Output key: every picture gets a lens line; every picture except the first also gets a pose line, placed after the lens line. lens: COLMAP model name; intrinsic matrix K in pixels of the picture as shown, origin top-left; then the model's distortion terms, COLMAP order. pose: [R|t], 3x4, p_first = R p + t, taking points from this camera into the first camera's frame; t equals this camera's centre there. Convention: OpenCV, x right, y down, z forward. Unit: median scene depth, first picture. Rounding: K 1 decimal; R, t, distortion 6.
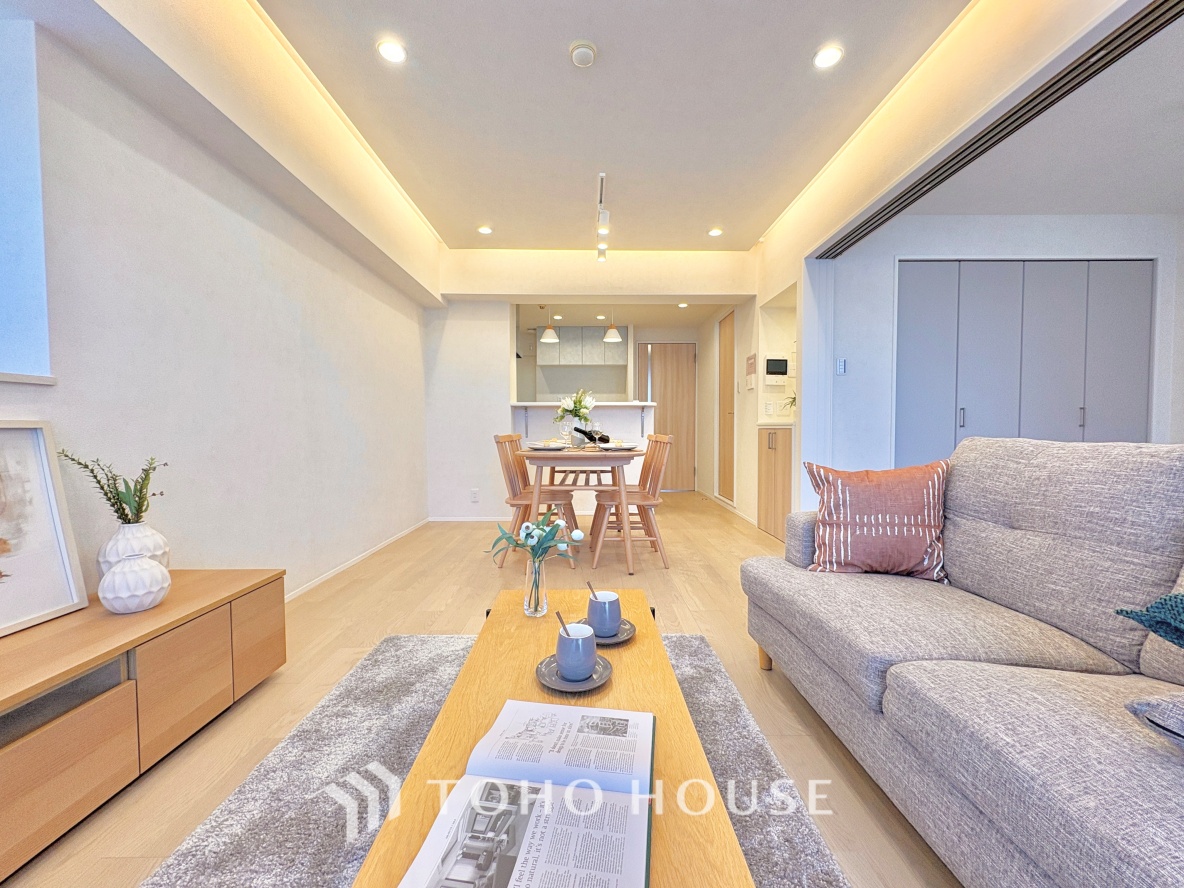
lens RADIAL K [[470.6, 0, 591.3], [0, 470.6, 443.4], [0, 0, 1]] dist [-0.000530, 0.000764]
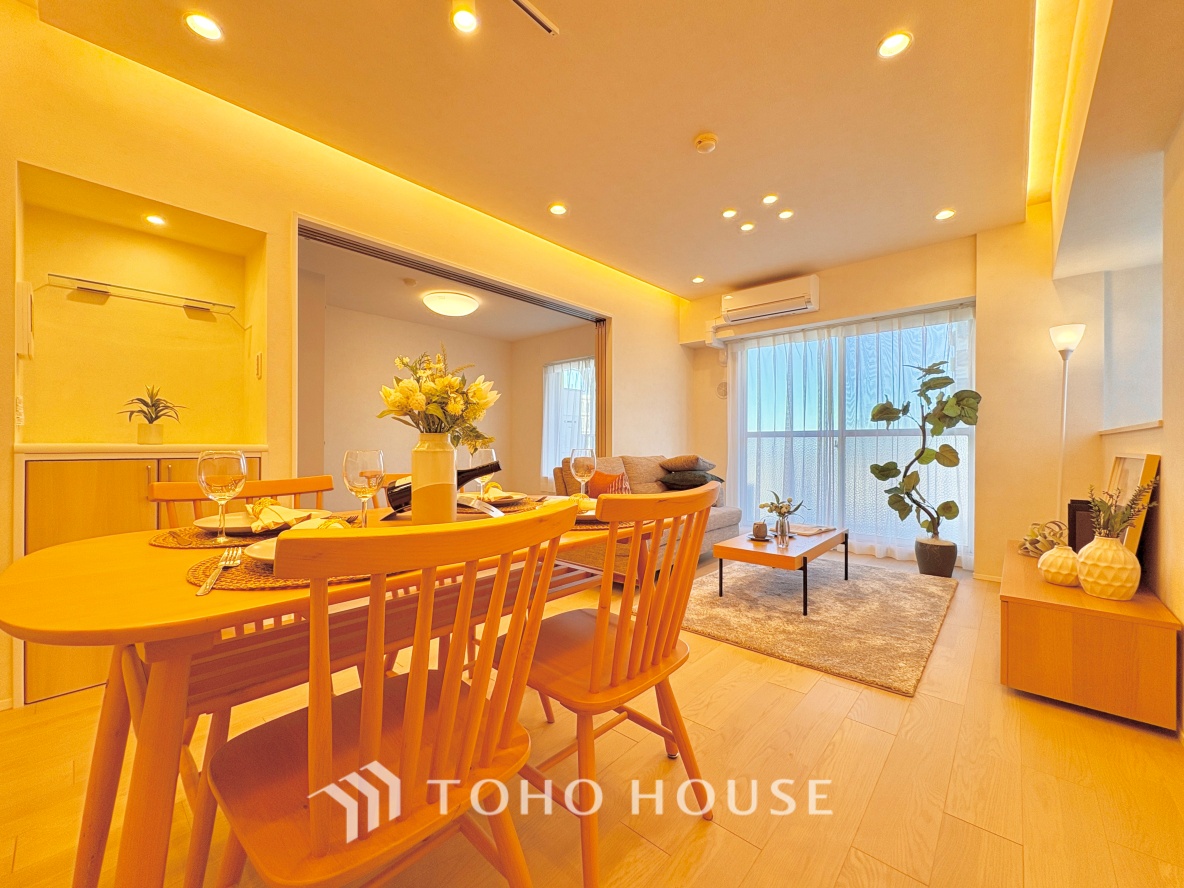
lens RADIAL K [[470.6, 0, 594.4], [0, 470.6, 443.9], [0, 0, 1]] dist [-0.000530, 0.000764]
pose [[-0.735902, 0.004439, 0.677074, -0.607826], [0.021118, 0.999642, 0.016400, -0.088663], [-0.676759, 0.026367, -0.735733, 2.059849]]
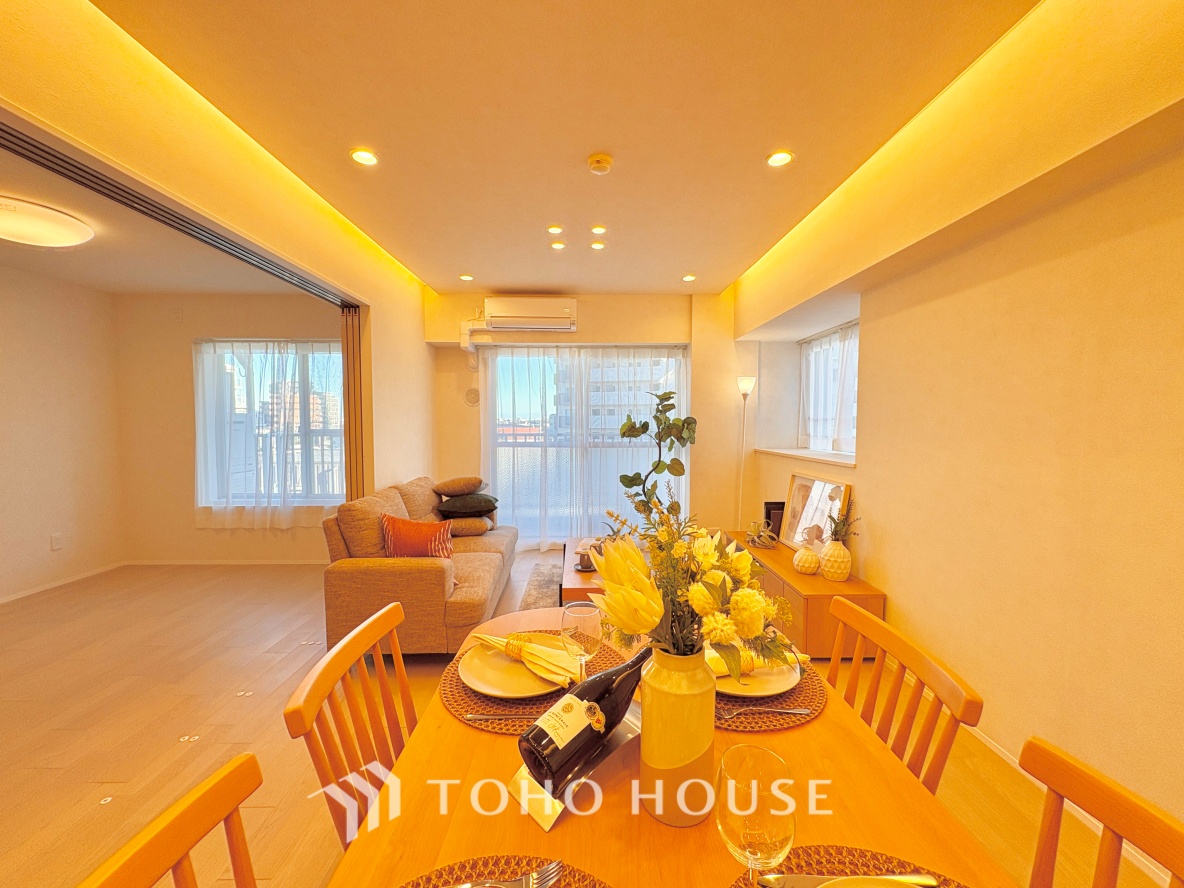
lens RADIAL K [[470.6, 0, 593.1], [0, 470.6, 443.3], [0, 0, 1]] dist [-0.000530, 0.000764]
pose [[-0.999957, 0.003689, -0.008526, 0.010262], [0.003008, 0.996905, 0.078558, -0.273240], [0.008790, 0.078529, -0.996873, 2.092225]]
